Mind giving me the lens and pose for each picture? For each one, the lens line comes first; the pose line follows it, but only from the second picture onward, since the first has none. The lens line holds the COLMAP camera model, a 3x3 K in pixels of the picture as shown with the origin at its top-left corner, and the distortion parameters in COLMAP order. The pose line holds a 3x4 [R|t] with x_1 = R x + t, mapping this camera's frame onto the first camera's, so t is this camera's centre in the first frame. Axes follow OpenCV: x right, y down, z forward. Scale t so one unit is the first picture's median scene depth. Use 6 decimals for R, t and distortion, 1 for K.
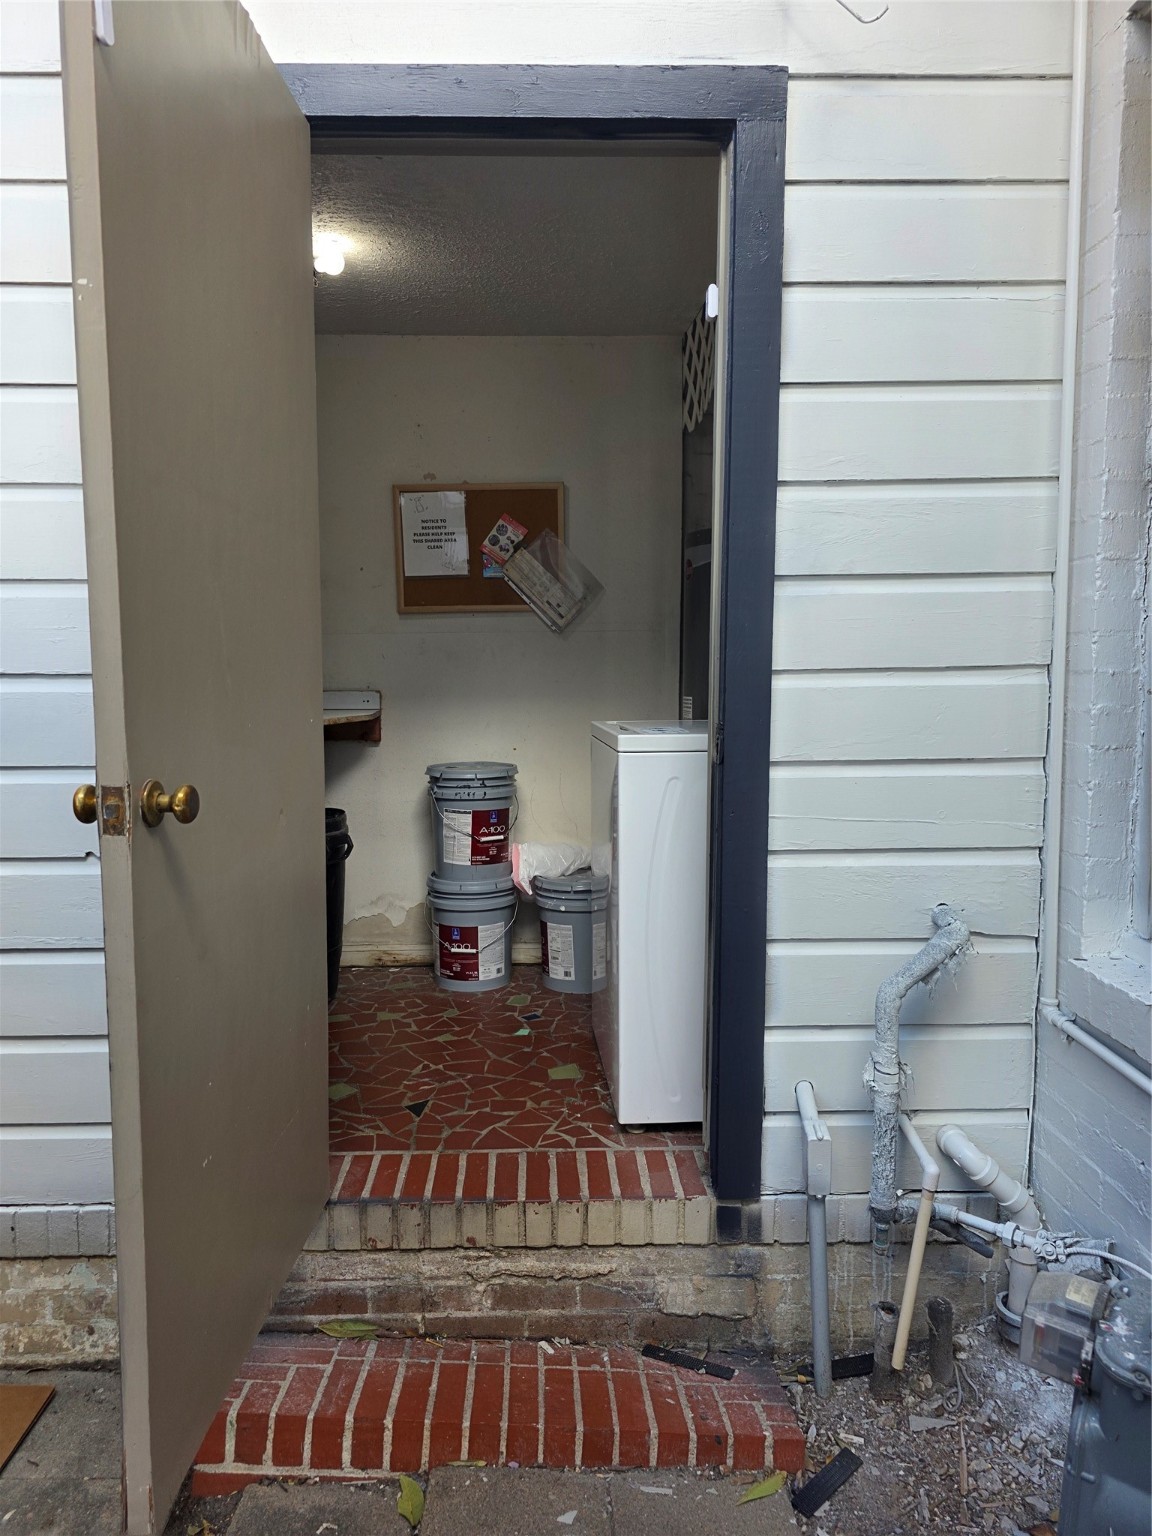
lens RADIAL K [[1028.4, 0, 570.8], [0, 1028.4, 768.7], [0, 0, 1]] dist [0.007575, -0.000056]
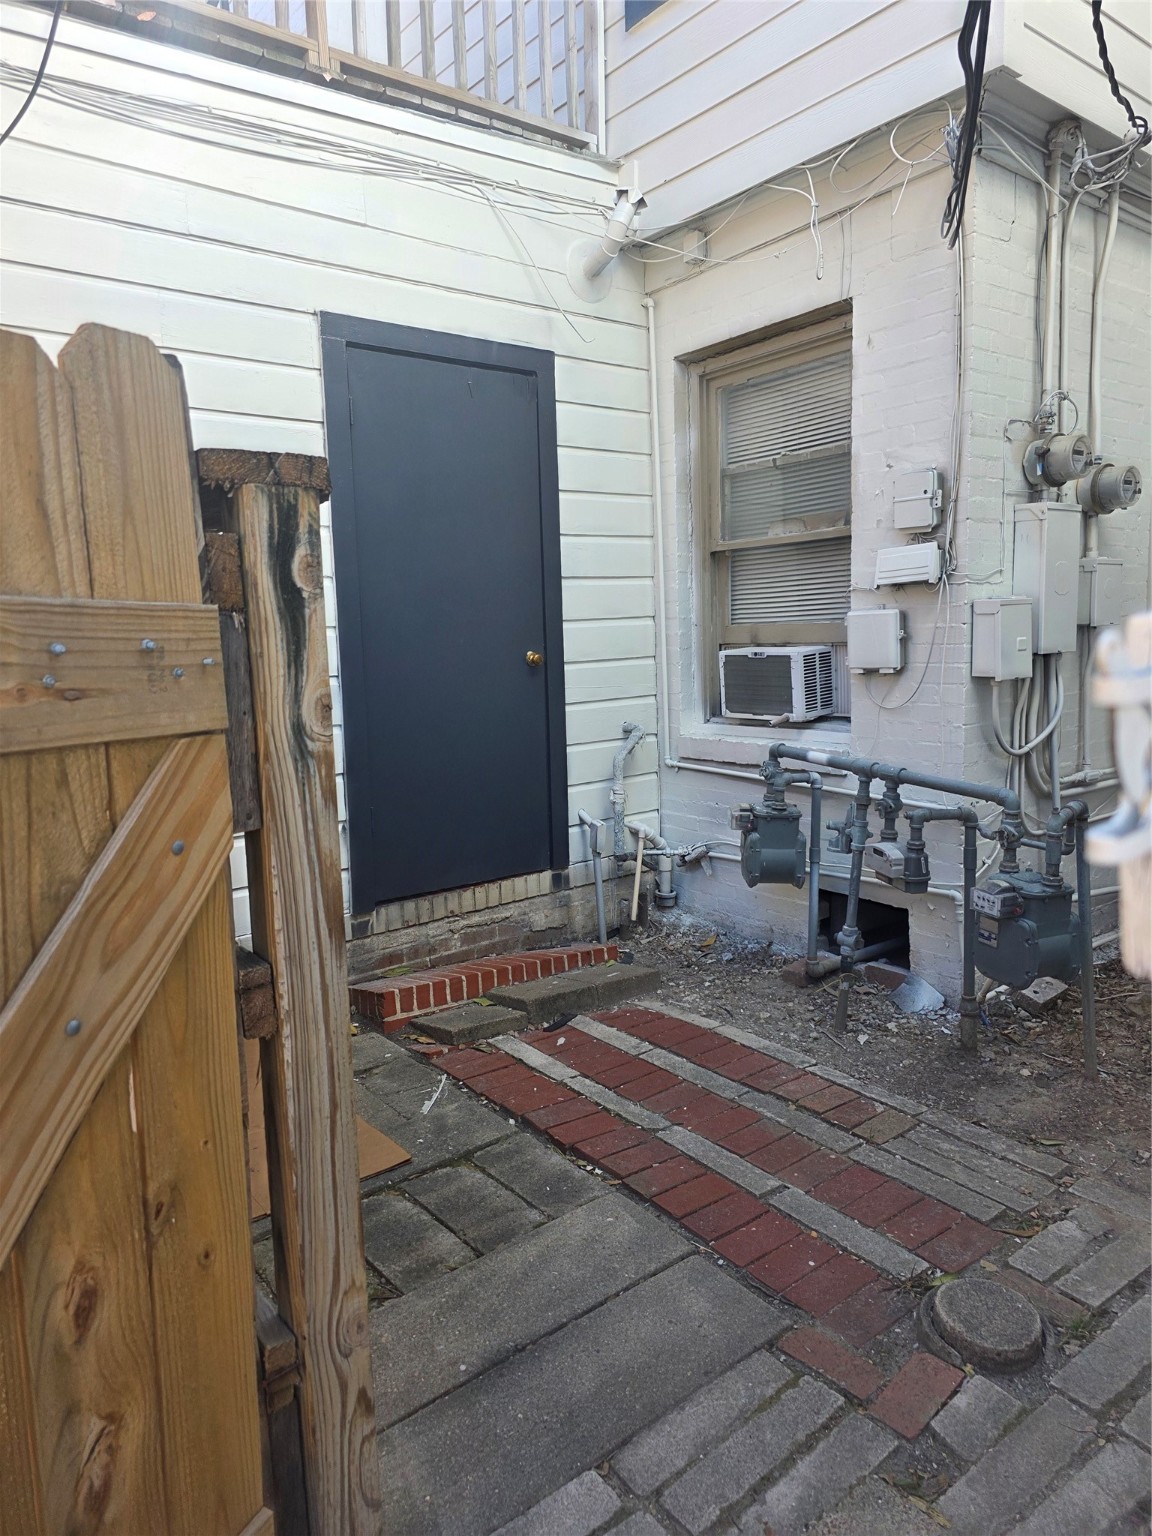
lens RADIAL K [[1028.4, 0, 576.1], [0, 1028.4, 763.6], [0, 0, 1]] dist [0.007575, -0.000056]
pose [[0.799267, -0.099974, 0.592602, -1.050041], [0.087176, 0.994924, 0.050269, 0.096411], [-0.594620, 0.011482, 0.803925, -0.733370]]
